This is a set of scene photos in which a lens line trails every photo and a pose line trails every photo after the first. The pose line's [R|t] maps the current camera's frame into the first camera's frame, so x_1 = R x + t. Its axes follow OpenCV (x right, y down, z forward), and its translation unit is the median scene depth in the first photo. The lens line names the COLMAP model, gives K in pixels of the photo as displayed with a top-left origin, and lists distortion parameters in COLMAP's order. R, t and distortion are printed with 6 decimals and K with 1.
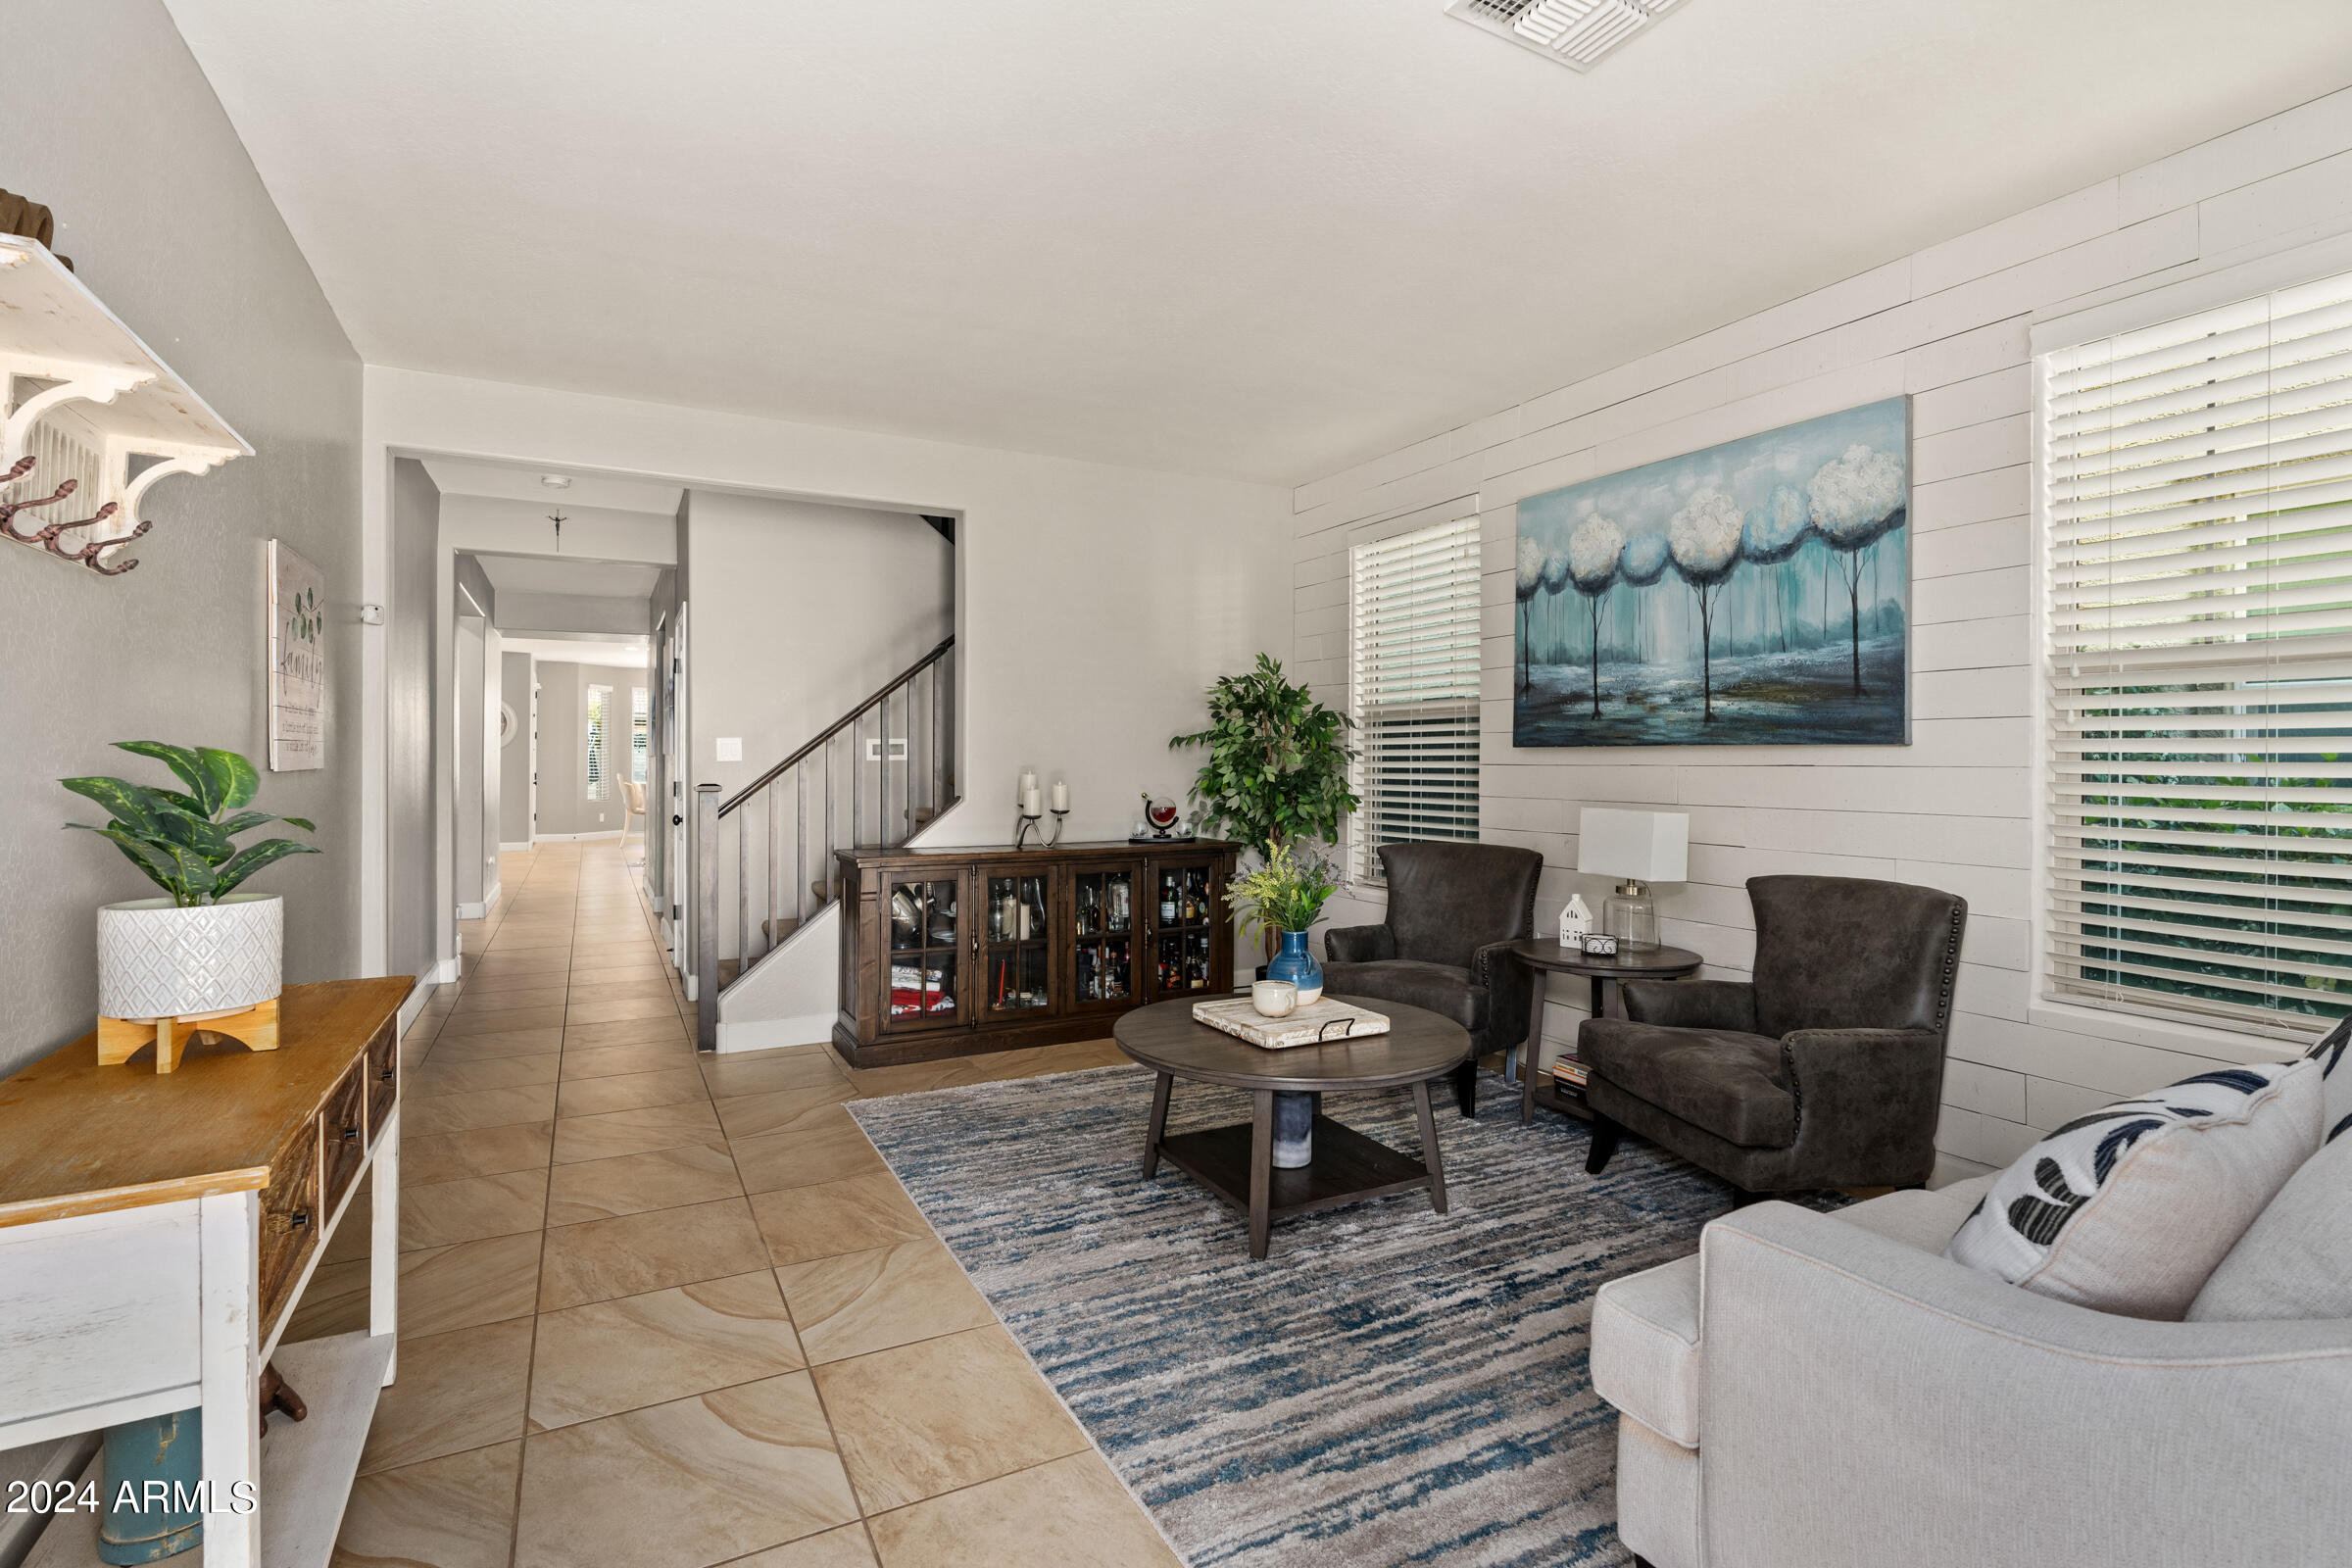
lens RADIAL K [[1097.5, 0, 1178.5], [0, 1097.5, 771.2], [0, 0, 1]] dist [-0.005856, -0.000206]
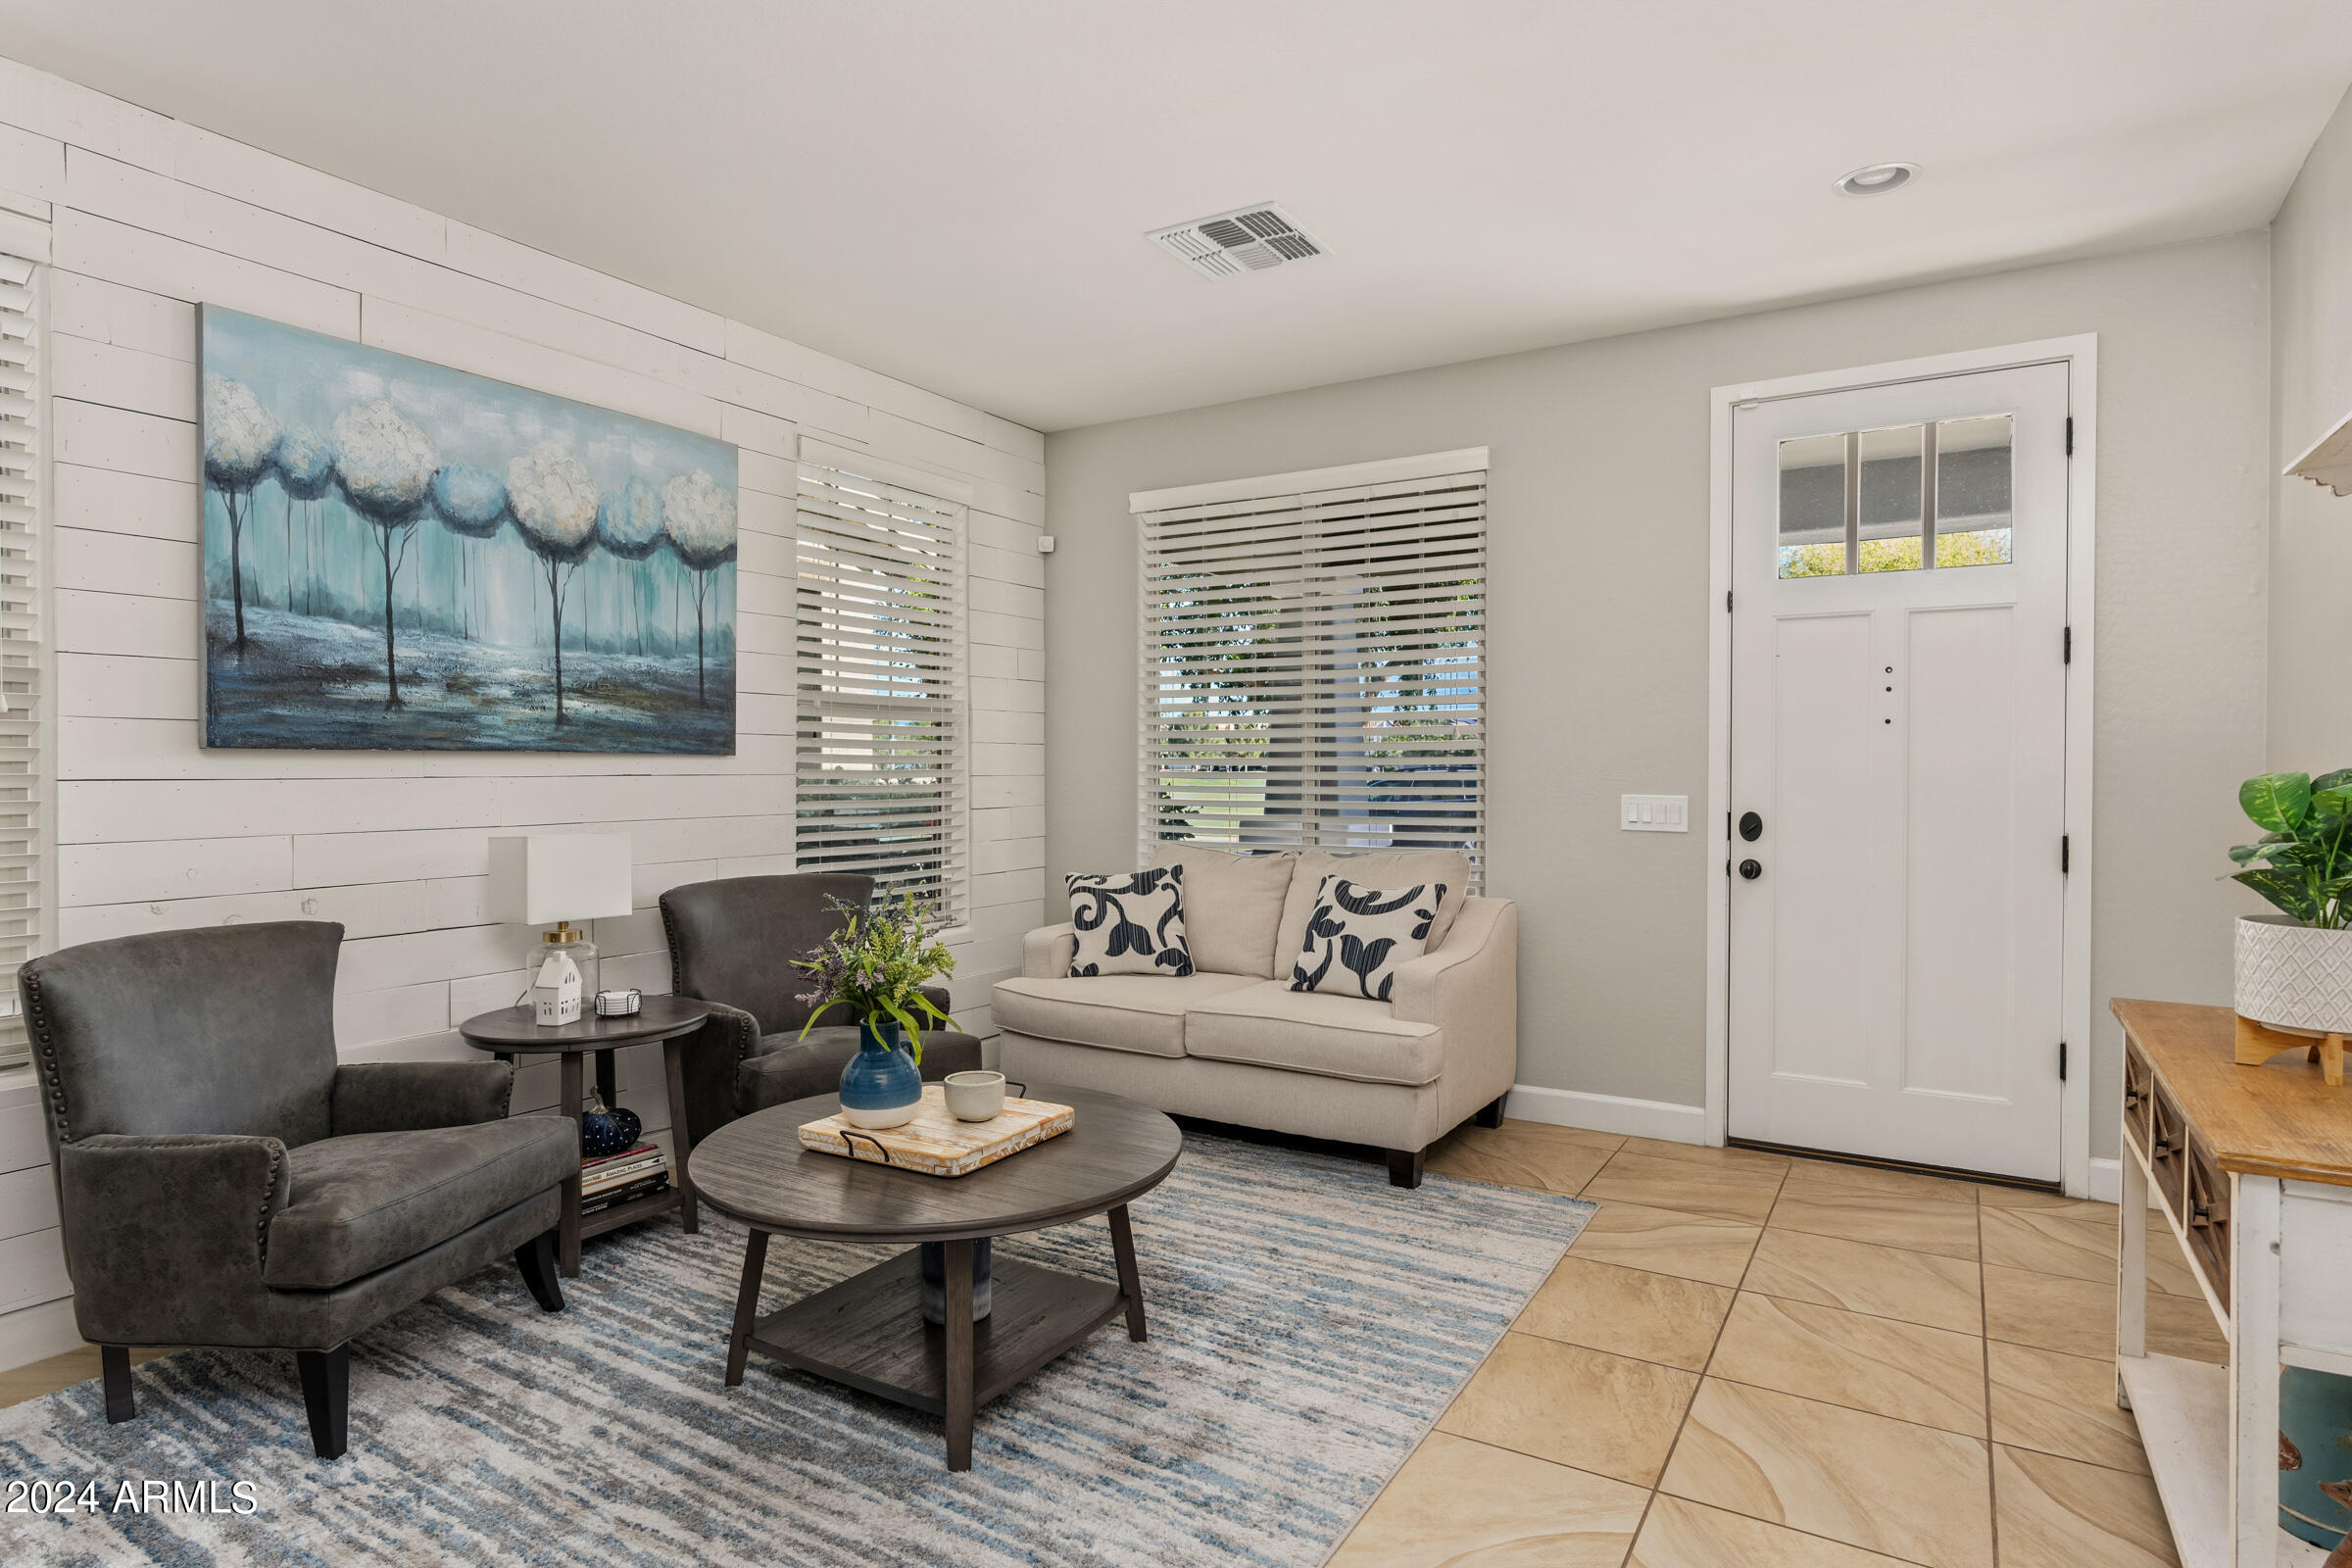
lens RADIAL K [[1269.7, 0, 1176.4], [0, 1269.7, 779.1], [0, 0, 1]] dist [0.002231, 0.000340]
pose [[-0.502929, -0.014606, 0.864204, -0.594383], [0.003842, 0.999810, 0.019134, -0.019916], [-0.864319, 0.012943, -0.502777, 1.080553]]
